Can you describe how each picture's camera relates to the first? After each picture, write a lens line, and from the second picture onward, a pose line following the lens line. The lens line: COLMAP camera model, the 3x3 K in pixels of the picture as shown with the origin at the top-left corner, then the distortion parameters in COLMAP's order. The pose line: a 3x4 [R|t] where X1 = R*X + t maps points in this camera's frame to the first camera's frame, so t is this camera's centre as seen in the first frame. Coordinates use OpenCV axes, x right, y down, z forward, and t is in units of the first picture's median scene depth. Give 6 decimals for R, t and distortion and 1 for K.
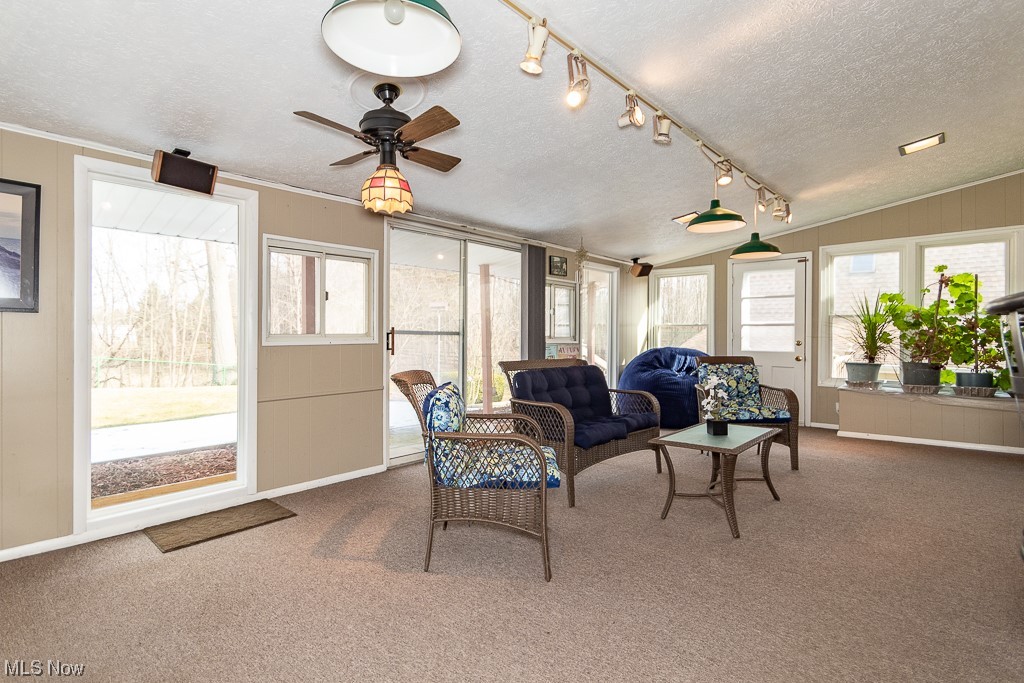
lens RADIAL K [[483.9, 0, 477.8], [0, 483.9, 334.7], [0, 0, 1]] dist [0.012985, -0.008091]
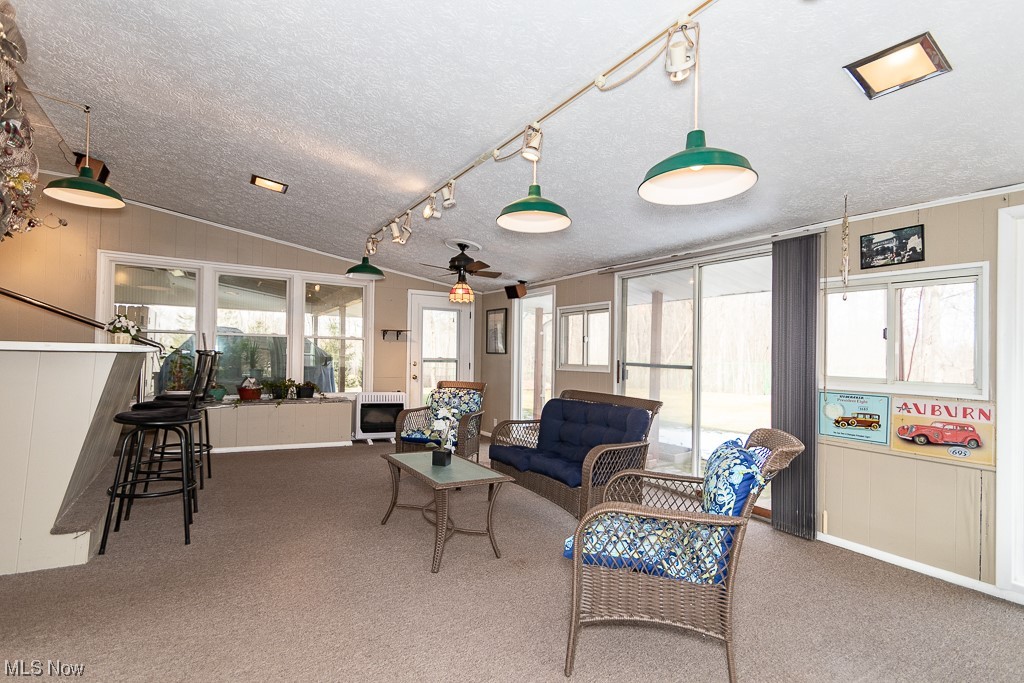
lens RADIAL K [[483.9, 0, 504.7], [0, 483.9, 348.6], [0, 0, 1]] dist [0.012985, -0.008091]
pose [[-0.222461, -0.026480, -0.974582, 0.832665], [-0.028313, 0.999385, -0.020691, -0.008146], [0.974530, 0.022990, -0.223074, 0.756560]]
